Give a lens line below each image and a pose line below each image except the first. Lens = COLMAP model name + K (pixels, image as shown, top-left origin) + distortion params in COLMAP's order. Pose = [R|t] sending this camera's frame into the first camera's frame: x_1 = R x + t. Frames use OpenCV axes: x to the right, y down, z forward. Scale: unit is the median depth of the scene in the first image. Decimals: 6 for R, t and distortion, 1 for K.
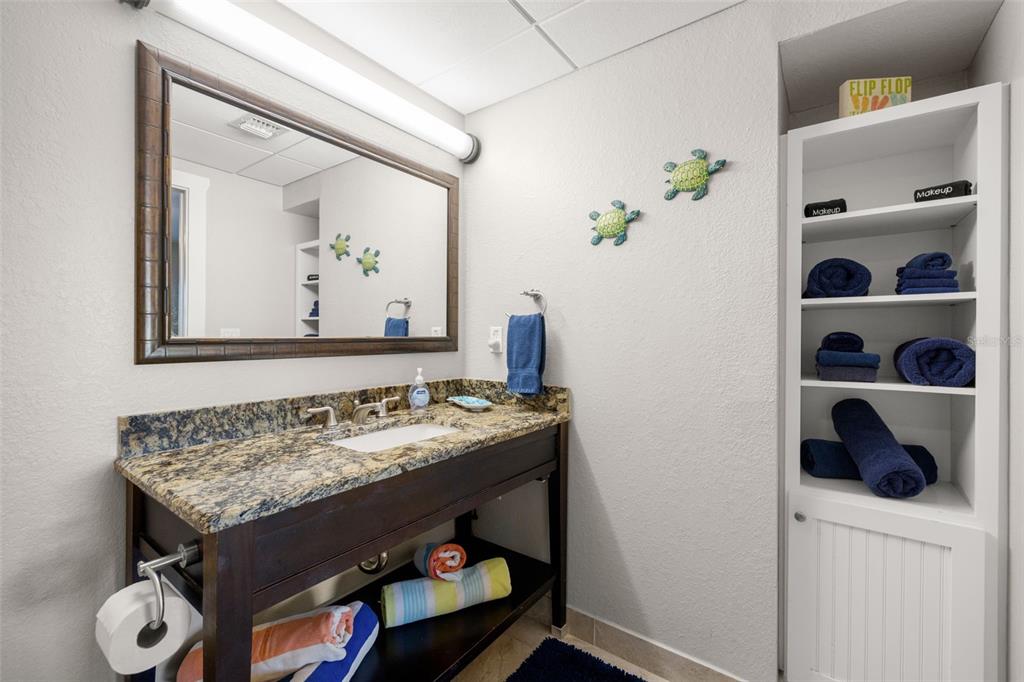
lens RADIAL K [[428.1, 0, 508.6], [0, 428.1, 334.8], [0, 0, 1]] dist [0.000098, 0.000009]
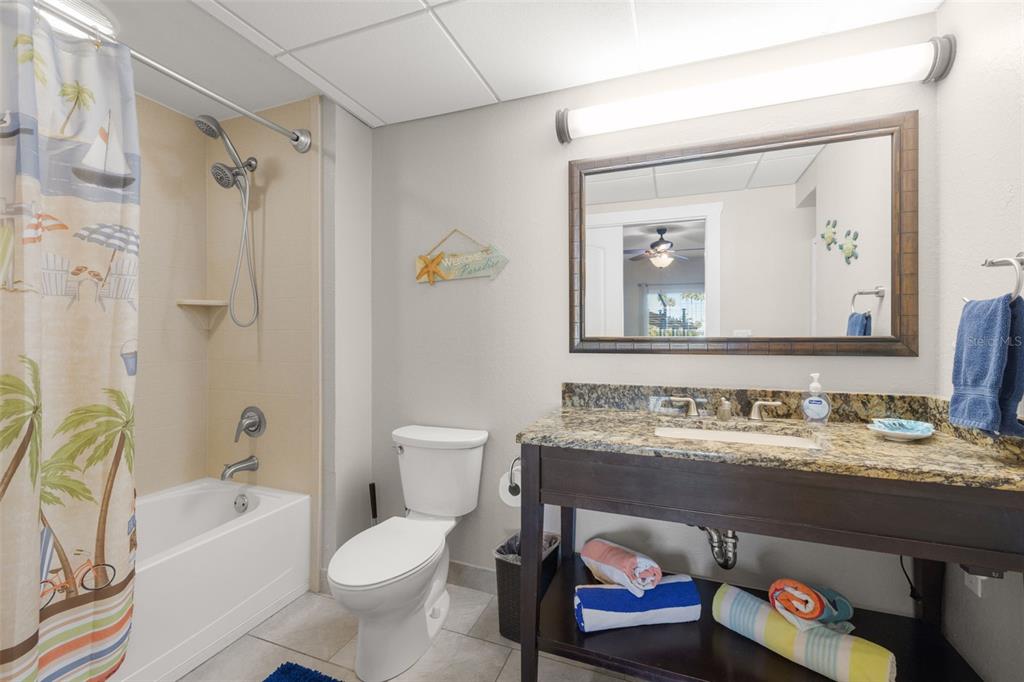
lens RADIAL K [[428.1, 0, 508.6], [0, 428.1, 334.8], [0, 0, 1]] dist [0.000098, 0.000009]
pose [[0.279015, -0.006350, -0.960266, 0.528569], [0.004283, 0.999976, -0.005368, 0.004882], [0.960277, -0.002615, 0.279036, 0.226680]]
